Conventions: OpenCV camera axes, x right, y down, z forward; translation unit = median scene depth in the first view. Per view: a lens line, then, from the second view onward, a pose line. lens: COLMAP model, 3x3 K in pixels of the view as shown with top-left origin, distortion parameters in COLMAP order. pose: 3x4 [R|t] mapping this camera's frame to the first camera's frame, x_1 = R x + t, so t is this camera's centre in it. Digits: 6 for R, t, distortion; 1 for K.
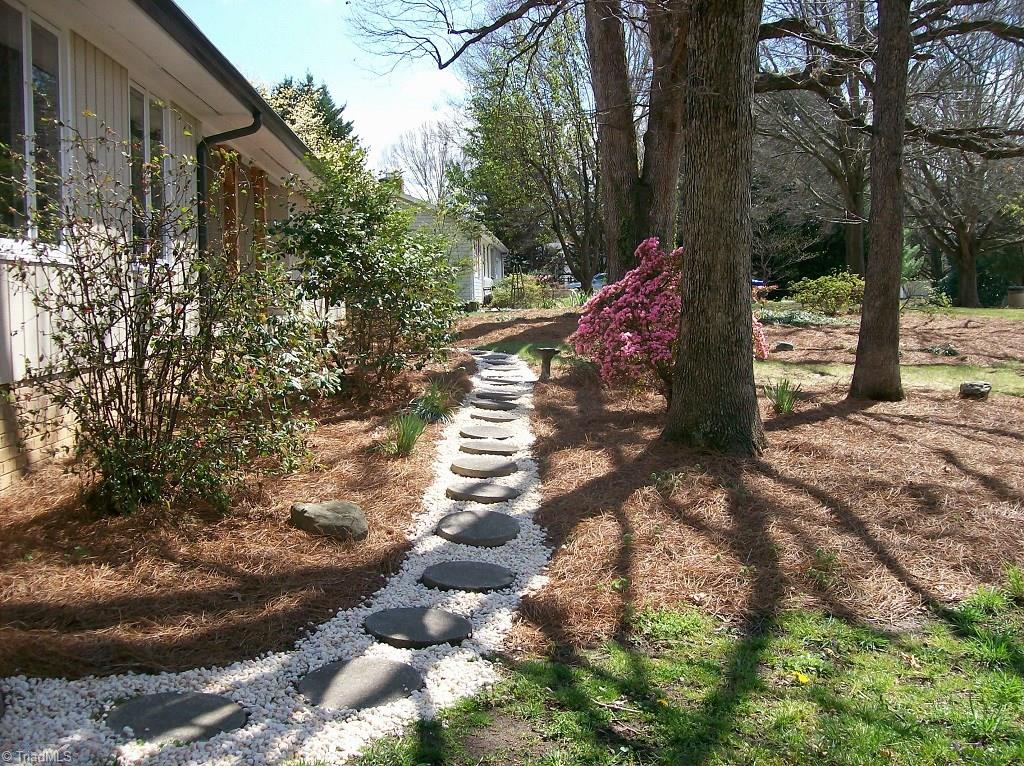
lens RADIAL K [[1091.8, 0, 512.0], [0, 1091.8, 383.0], [0, 0, 1]] dist [-0.186382, 0.179072]
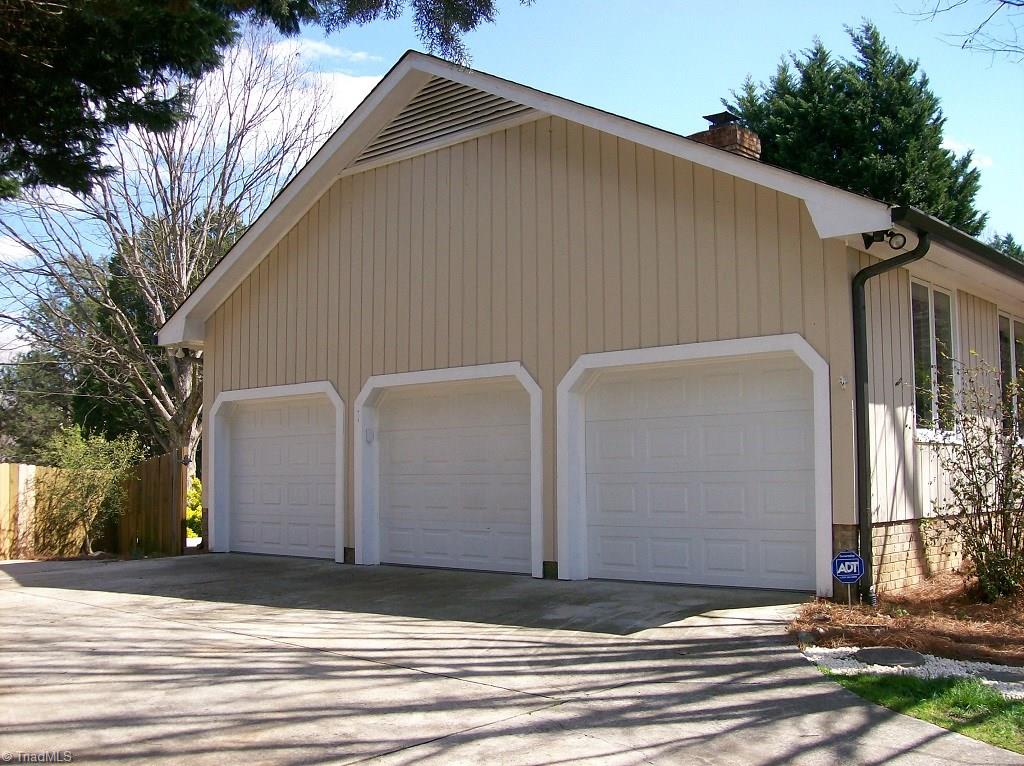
lens RADIAL K [[1091.8, 0, 512.0], [0, 1091.8, 383.0], [0, 0, 1]] dist [-0.186382, 0.179072]
pose [[0.711565, -0.047478, -0.701014, 0.246784], [-0.068379, 0.988299, -0.136344, 0.066355], [0.699285, 0.144953, 0.699993, -0.653470]]
